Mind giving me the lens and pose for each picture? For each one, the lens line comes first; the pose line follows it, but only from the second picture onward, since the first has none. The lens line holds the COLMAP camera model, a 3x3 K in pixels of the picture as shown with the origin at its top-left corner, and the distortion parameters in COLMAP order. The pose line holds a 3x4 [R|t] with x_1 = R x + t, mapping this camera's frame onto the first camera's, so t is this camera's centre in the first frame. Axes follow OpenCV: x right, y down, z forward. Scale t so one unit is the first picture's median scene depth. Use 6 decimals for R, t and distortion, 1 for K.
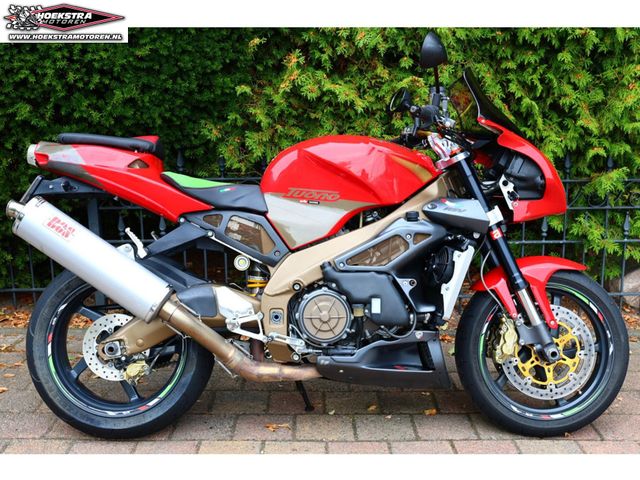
lens RADIAL K [[799.5, 0, 320.0], [0, 799.5, 240.0], [0, 0, 1]] dist [0.006137, 0.012474]
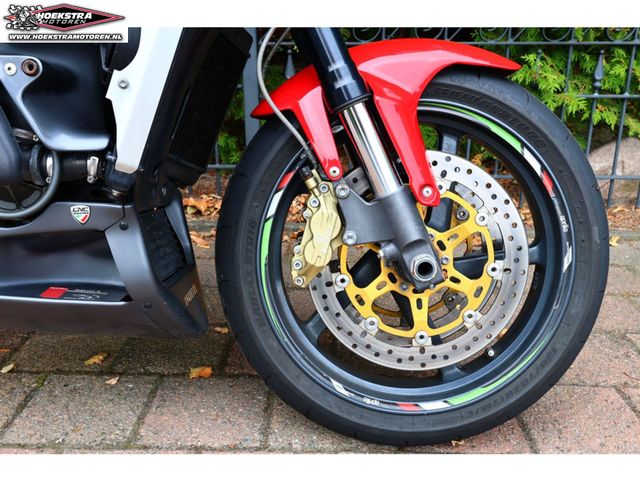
lens RADIAL K [[607.7, 0, 320.0], [0, 607.7, 240.0], [0, 0, 1]] dist [-0.007757, -0.017759]
pose [[0.999267, 0.021434, -0.031718, 0.242361], [-0.017542, 0.992829, 0.118252, 0.090623], [0.034026, -0.117608, 0.992477, 0.677224]]
